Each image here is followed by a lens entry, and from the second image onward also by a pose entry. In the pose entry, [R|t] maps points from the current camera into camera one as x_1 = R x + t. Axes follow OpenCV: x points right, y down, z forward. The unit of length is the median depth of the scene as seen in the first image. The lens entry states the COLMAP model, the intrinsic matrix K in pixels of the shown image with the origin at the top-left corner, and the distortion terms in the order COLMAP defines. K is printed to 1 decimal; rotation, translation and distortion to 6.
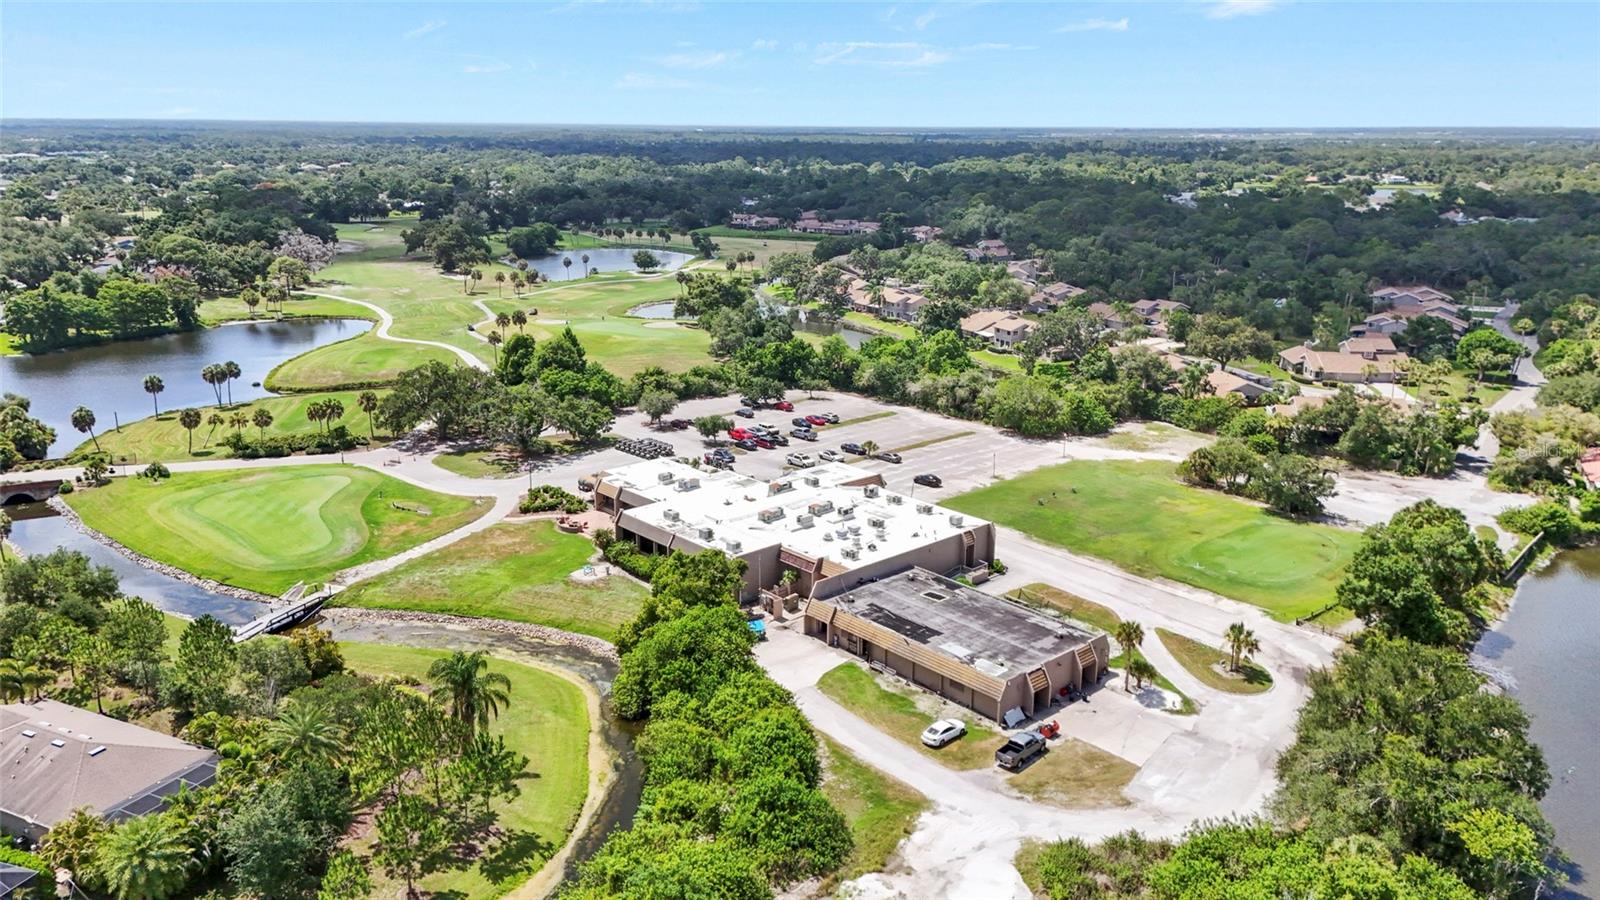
lens RADIAL K [[1171.4, 0, 804.1], [0, 1171.4, 443.7], [0, 0, 1]] dist [0.078076, -0.073708]
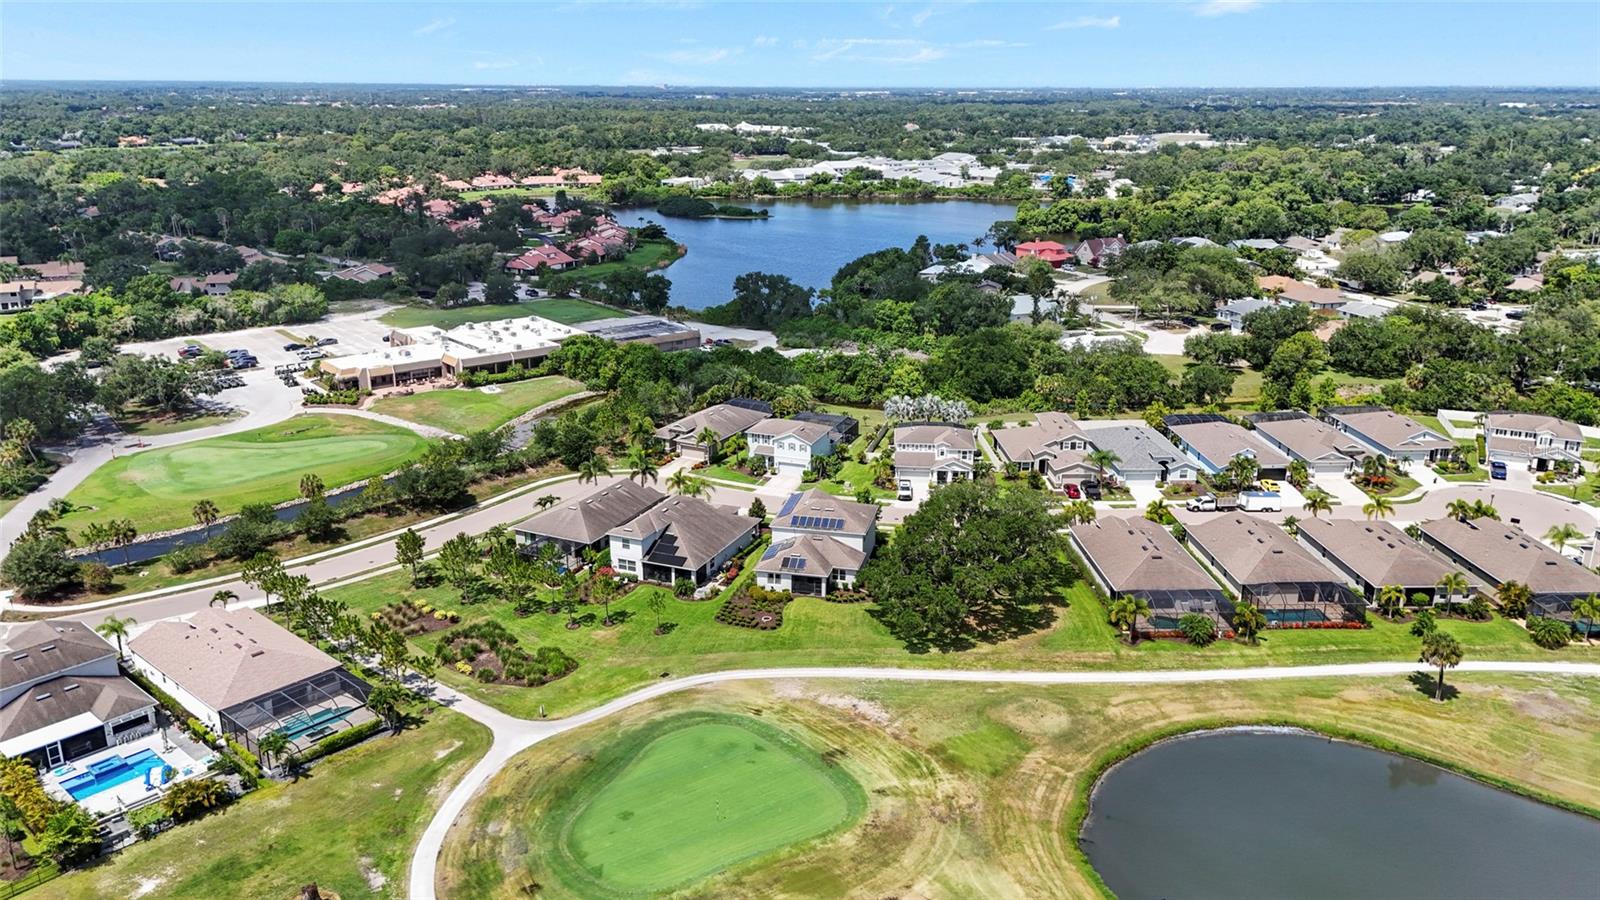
lens RADIAL K [[1171.4, 0, 807.8], [0, 1171.4, 454.5], [0, 0, 1]] dist [0.078076, -0.073708]
pose [[0.042858, -0.308123, 0.950381, -1.244131], [0.258937, 0.922176, 0.287301, -0.118544], [-0.964943, 0.233776, 0.119307, 0.270083]]
